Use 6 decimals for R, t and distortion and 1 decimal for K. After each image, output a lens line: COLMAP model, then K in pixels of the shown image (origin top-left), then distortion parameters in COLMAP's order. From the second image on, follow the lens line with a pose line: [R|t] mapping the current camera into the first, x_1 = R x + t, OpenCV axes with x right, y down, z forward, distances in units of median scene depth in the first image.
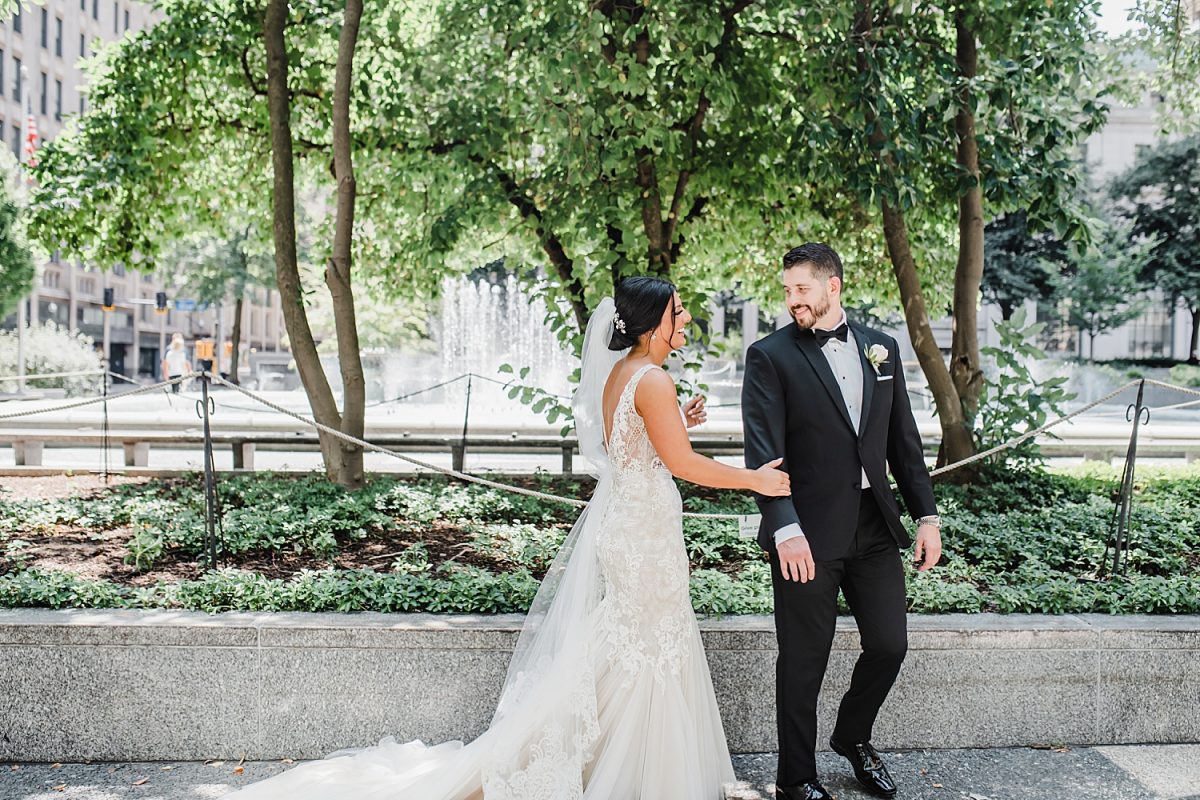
lens RADIAL K [[1130.2, 0, 596.9], [0, 1130.2, 399.6], [0, 0, 1]] dist [-0.059518, 0.000000]
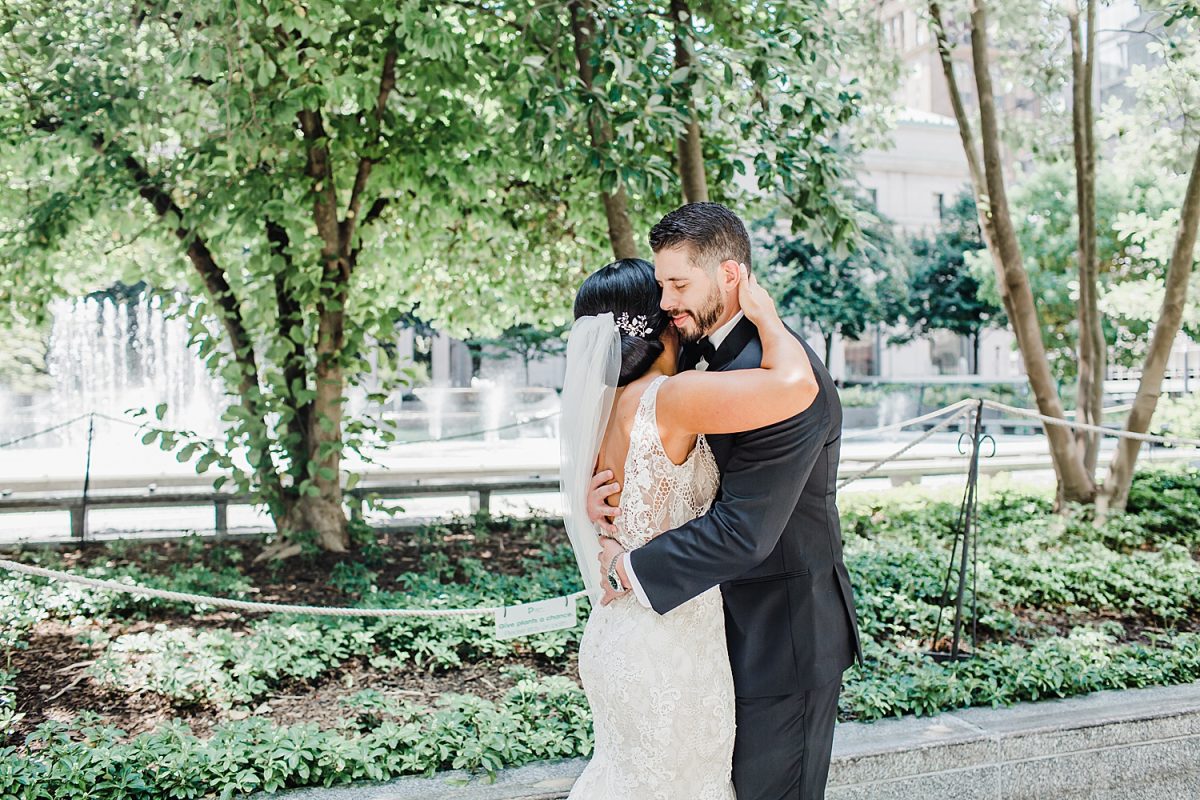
lens RADIAL K [[1130.2, 0, 595.6], [0, 1130.2, 393.1], [0, 0, 1]] dist [-0.059518, 0.000000]
pose [[0.953003, -0.020083, 0.302295, -0.013553], [0.029987, 0.999154, -0.028159, -0.005203], [-0.301474, 0.035901, 0.952798, 0.172231]]
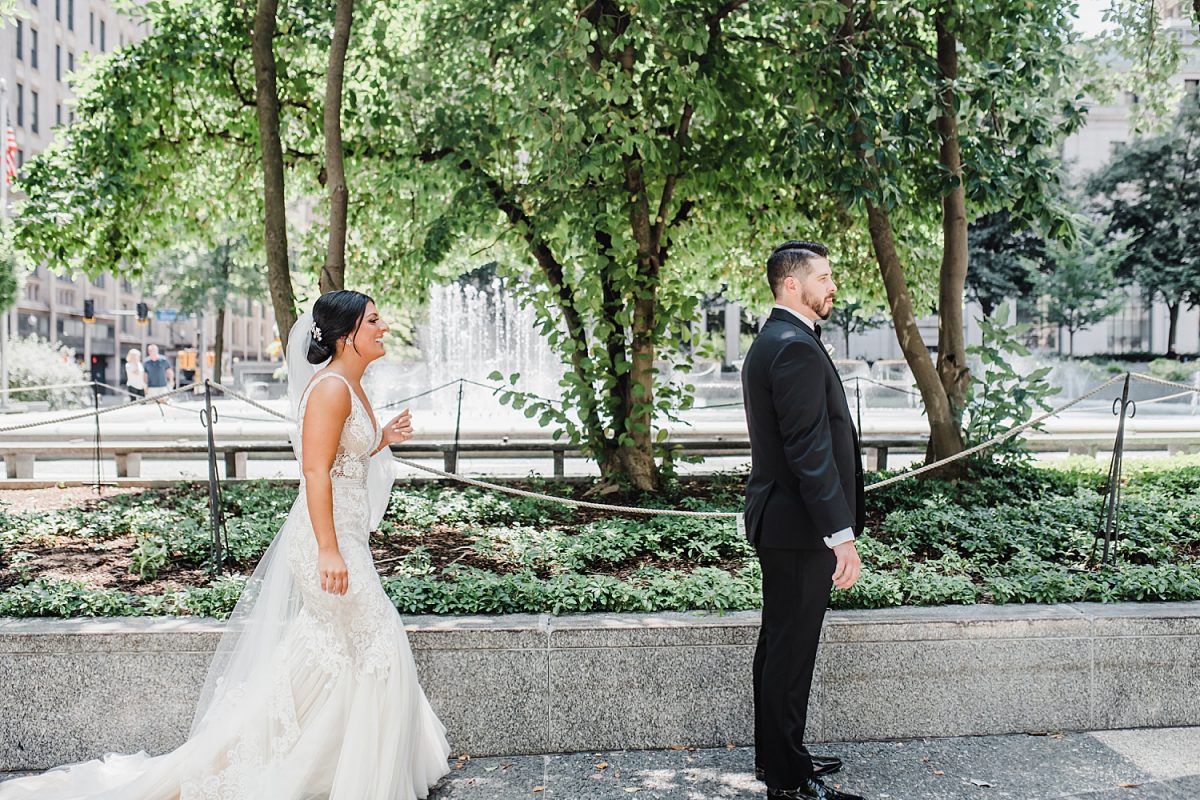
lens RADIAL K [[1130.2, 0, 598.6], [0, 1130.2, 397.7], [0, 0, 1]] dist [-0.059518, 0.000000]
pose [[0.999715, -0.016838, 0.016925, -0.008113], [0.016923, 0.999845, -0.004892, 0.000584], [-0.016840, 0.005177, 0.999845, -0.009451]]
